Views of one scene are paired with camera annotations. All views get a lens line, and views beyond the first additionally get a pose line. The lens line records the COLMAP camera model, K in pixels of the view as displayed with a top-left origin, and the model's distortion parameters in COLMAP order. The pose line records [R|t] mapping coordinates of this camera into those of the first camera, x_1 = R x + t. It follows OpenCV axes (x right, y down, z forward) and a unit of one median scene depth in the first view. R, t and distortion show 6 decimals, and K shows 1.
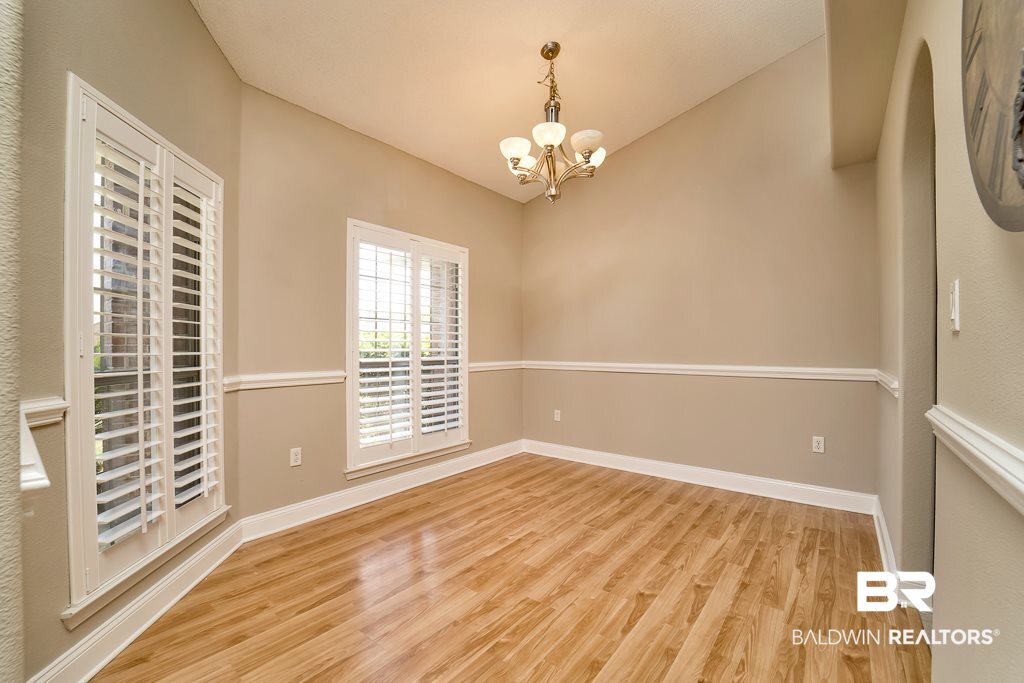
lens RADIAL K [[415.0, 0, 507.3], [0, 415.0, 345.1], [0, 0, 1]] dist [-0.016023, 0.000868]
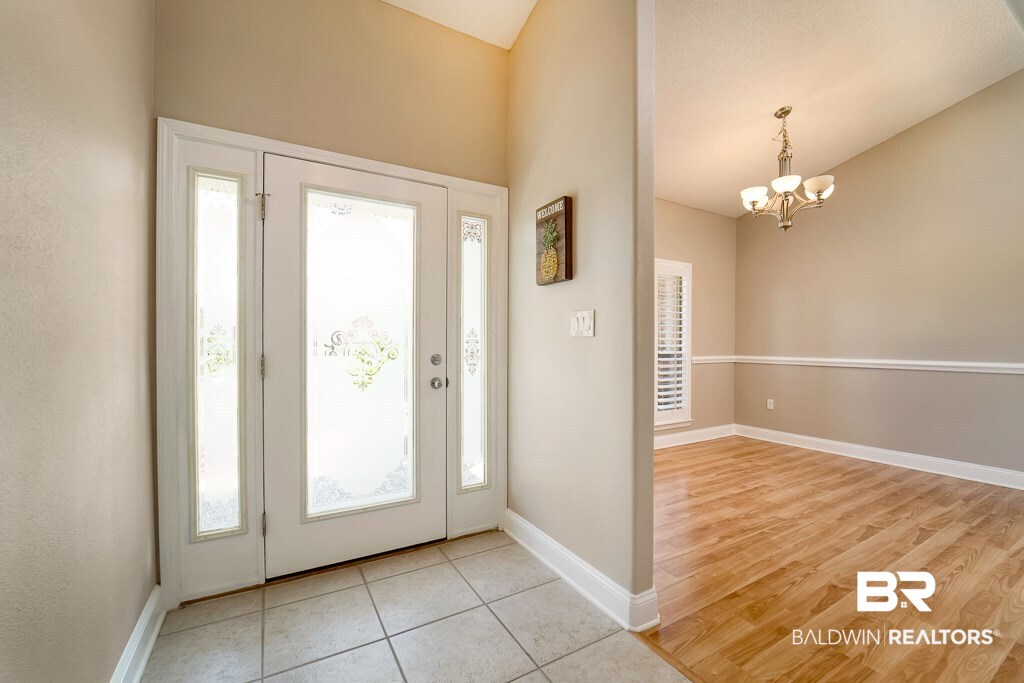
lens RADIAL K [[415.0, 0, 515.7], [0, 415.0, 345.7], [0, 0, 1]] dist [-0.016023, 0.000868]
pose [[0.935731, 0.005710, -0.352668, -0.216590], [-0.001095, 0.999911, 0.013285, -0.007556], [0.352712, -0.012045, 0.935654, -0.485943]]
